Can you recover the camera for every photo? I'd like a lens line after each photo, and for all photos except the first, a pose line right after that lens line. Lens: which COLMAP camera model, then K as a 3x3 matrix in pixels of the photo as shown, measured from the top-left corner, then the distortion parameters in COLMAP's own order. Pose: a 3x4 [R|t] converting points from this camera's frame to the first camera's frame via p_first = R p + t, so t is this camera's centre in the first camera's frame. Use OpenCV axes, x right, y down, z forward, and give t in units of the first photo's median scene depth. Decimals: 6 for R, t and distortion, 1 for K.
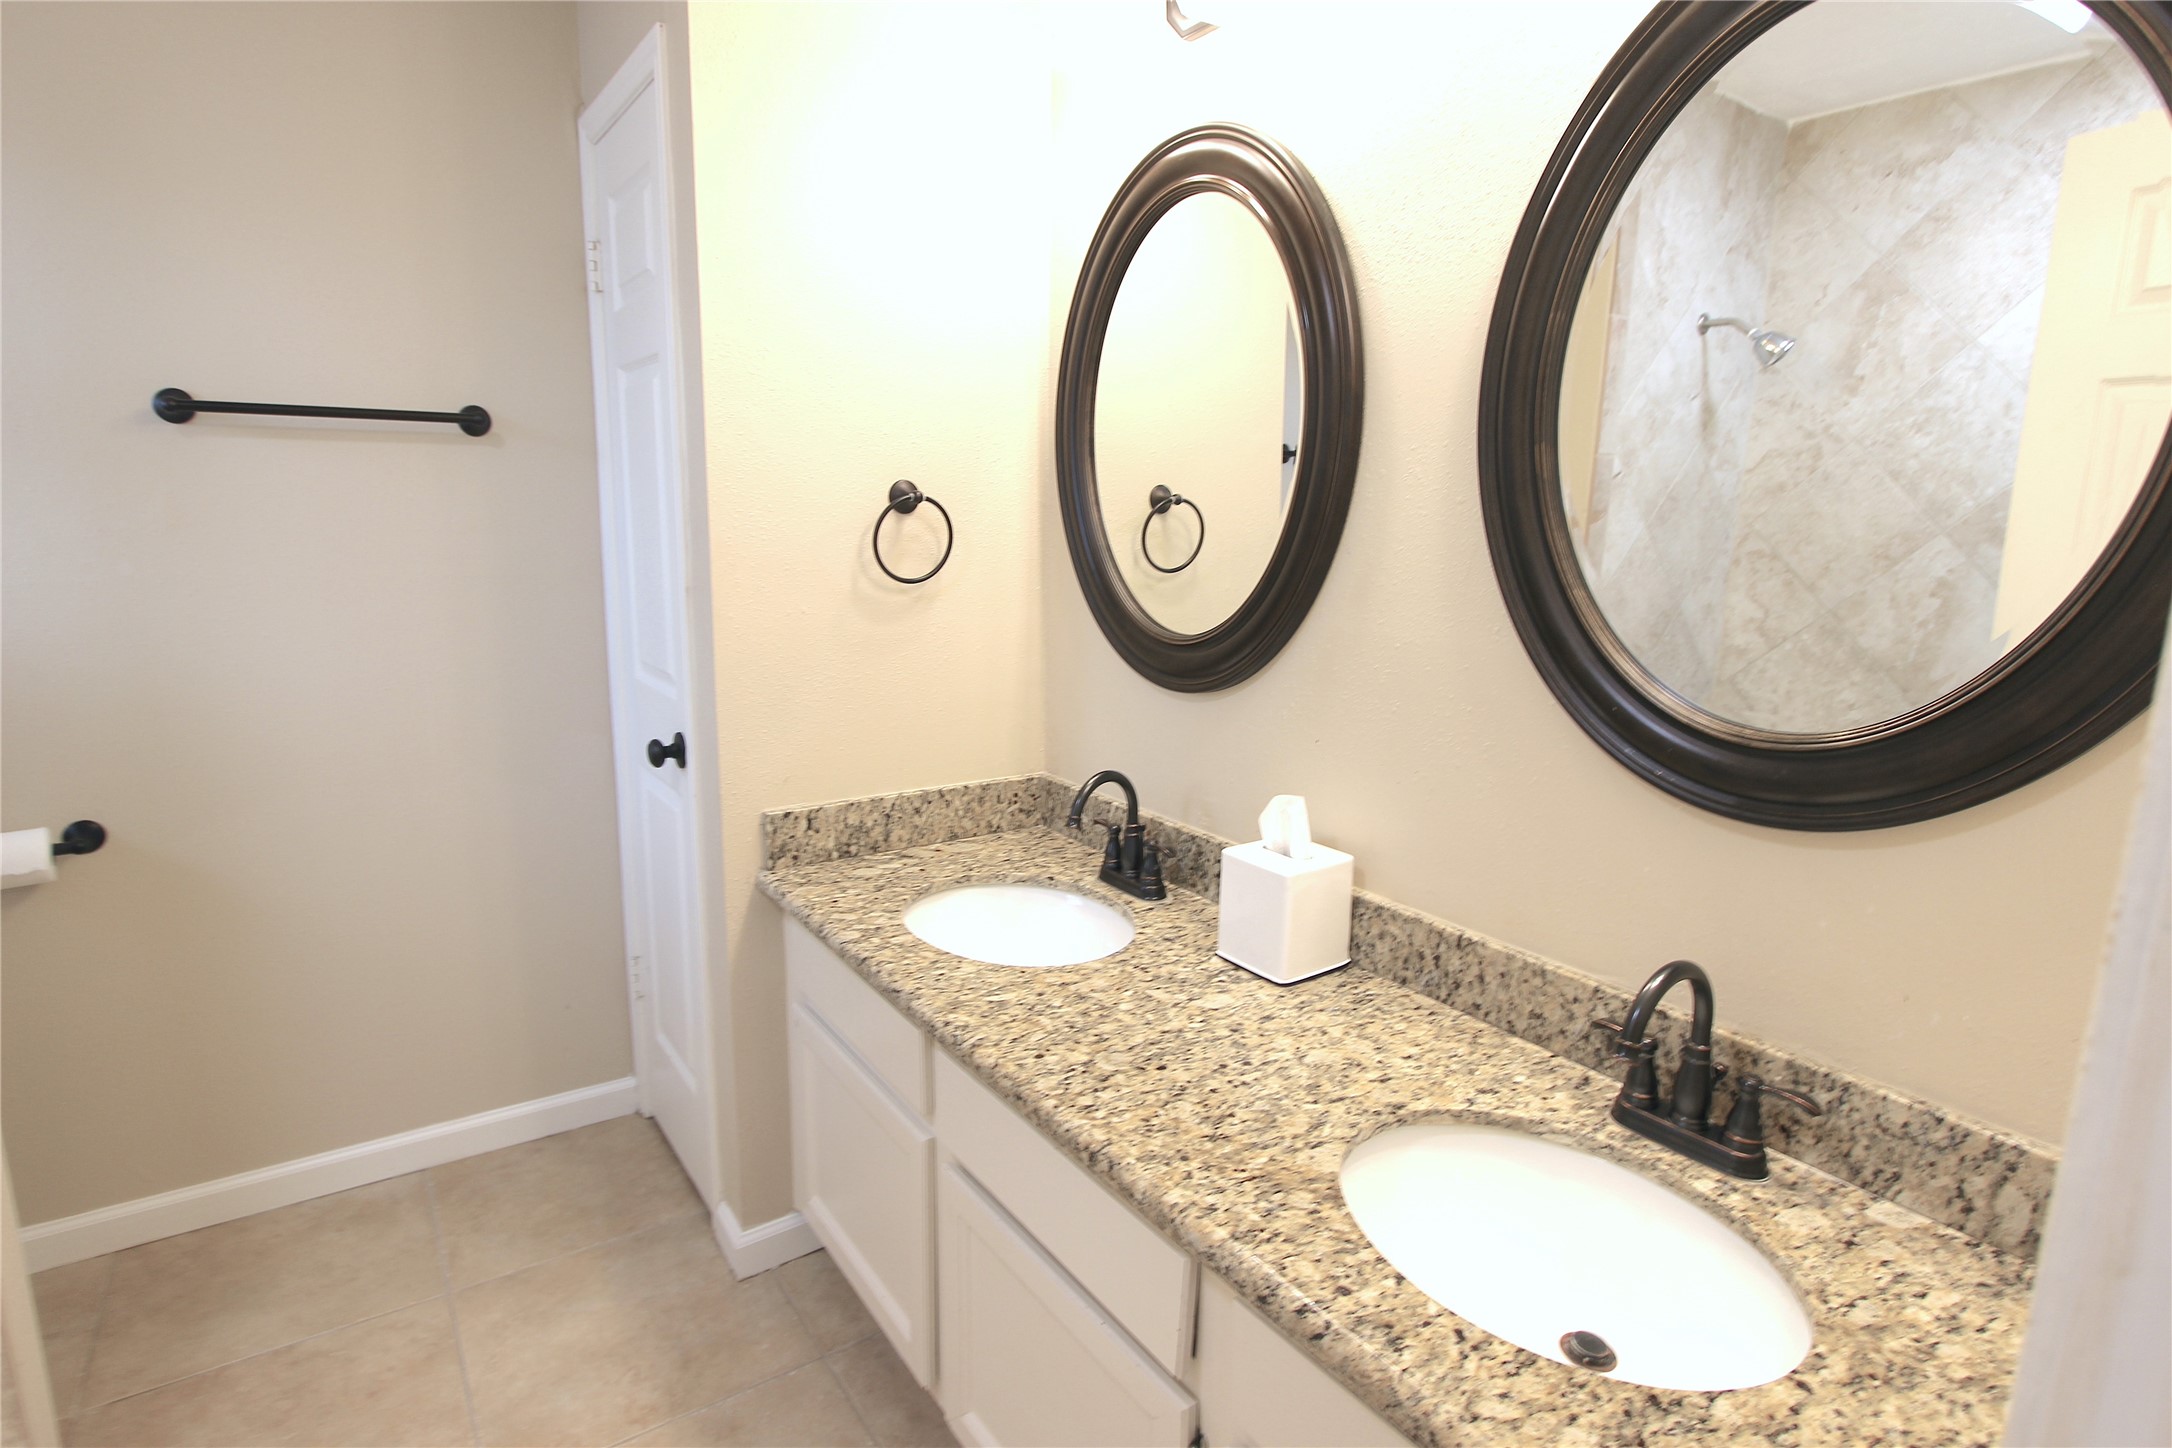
lens RADIAL K [[1109.7, 0, 1090.9], [0, 1109.7, 721.6], [0, 0, 1]] dist [-0.000079, 0.000044]
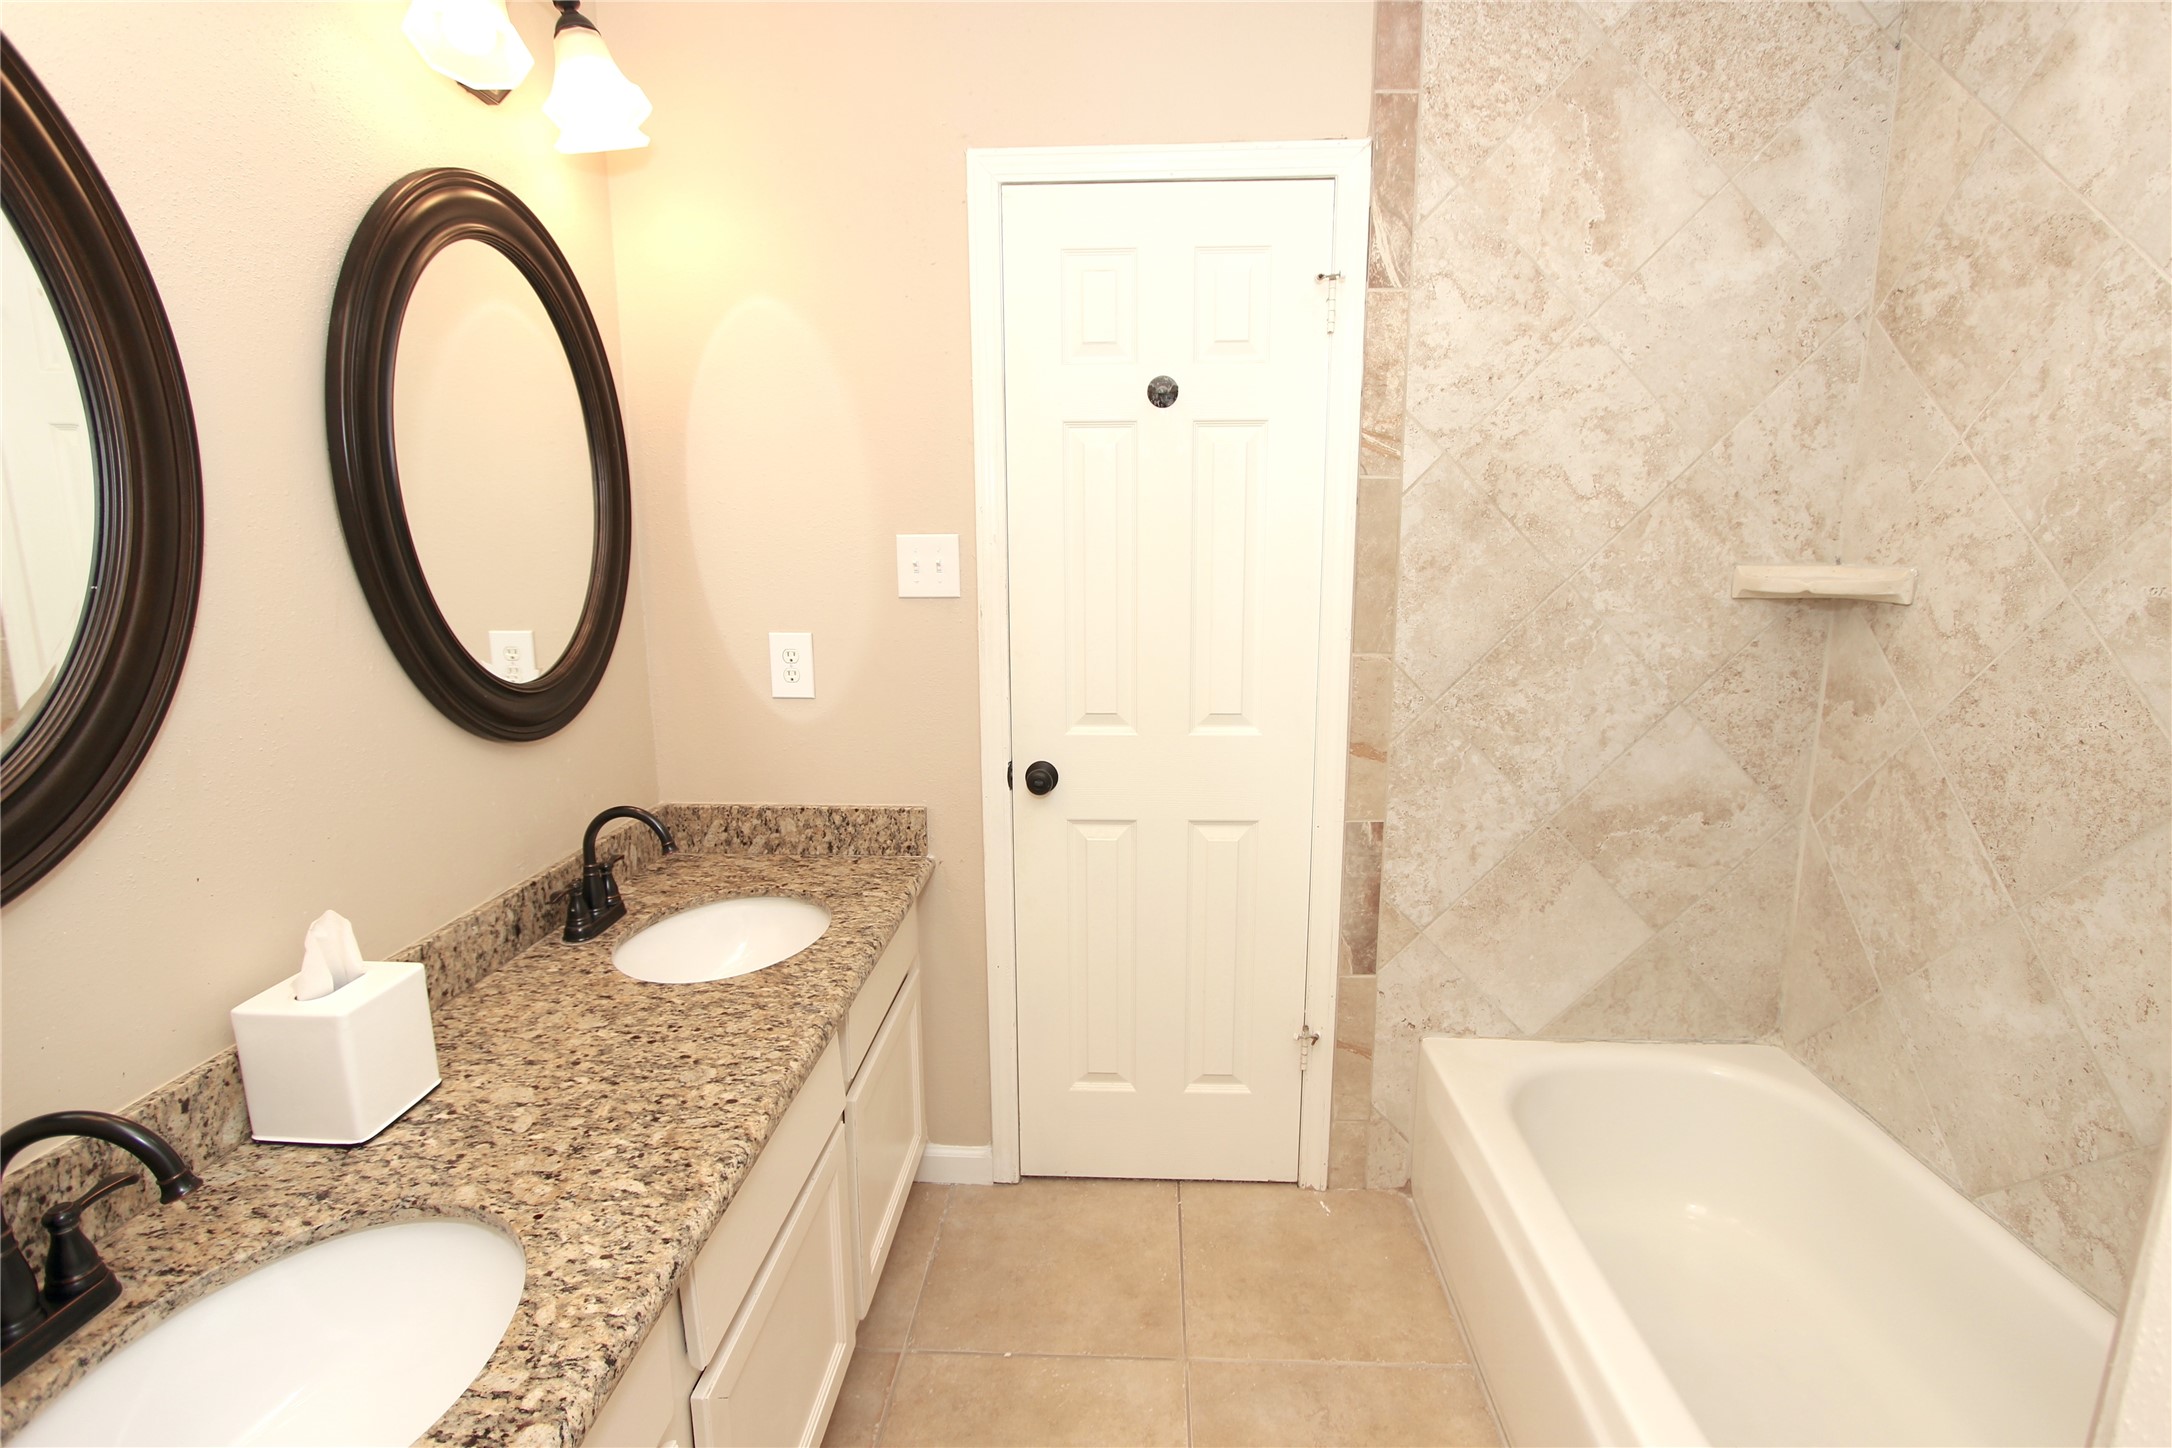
lens RADIAL K [[1008.5, 0, 1087.4], [0, 1008.5, 718.6], [0, 0, 1]] dist [-0.016042, 0.001302]
pose [[-0.780818, -0.127866, 0.611534, -0.804103], [0.112679, 0.933959, 0.339153, -0.297048], [-0.614513, 0.333724, -0.714844, 1.313398]]
